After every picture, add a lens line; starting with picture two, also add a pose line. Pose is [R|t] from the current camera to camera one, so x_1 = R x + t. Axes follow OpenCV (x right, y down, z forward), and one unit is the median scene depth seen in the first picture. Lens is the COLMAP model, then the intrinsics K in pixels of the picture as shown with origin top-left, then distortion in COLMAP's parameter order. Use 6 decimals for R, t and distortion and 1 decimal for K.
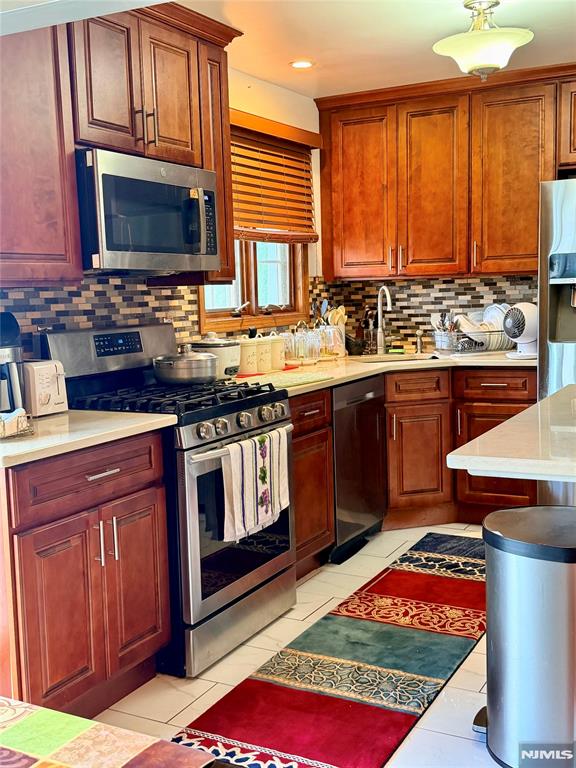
lens RADIAL K [[892.7, 0, 287.7], [0, 892.7, 384.6], [0, 0, 1]] dist [0.103011, 0.000000]
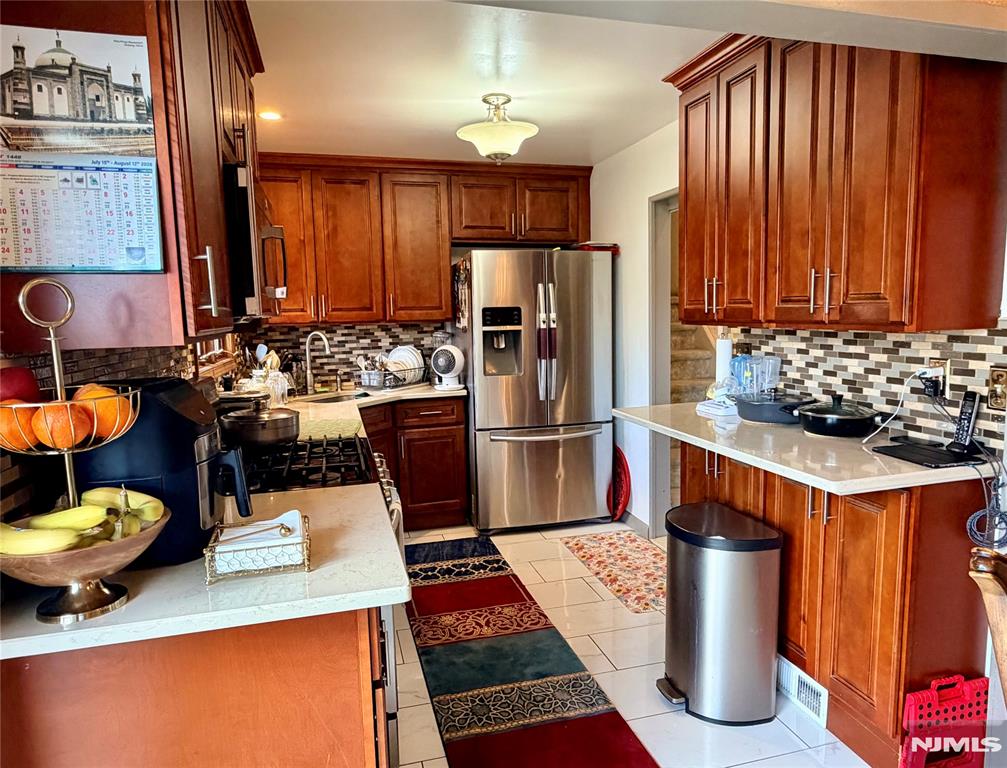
lens RADIAL K [[650.5, 0, 506.5], [0, 650.5, 386.4], [0, 0, 1]] dist [-0.002628, -0.001132]
pose [[0.719316, -0.063570, 0.691769, -0.282184], [0.075534, 0.997057, 0.013082, -0.036883], [-0.690565, 0.042841, 0.722001, 0.273372]]
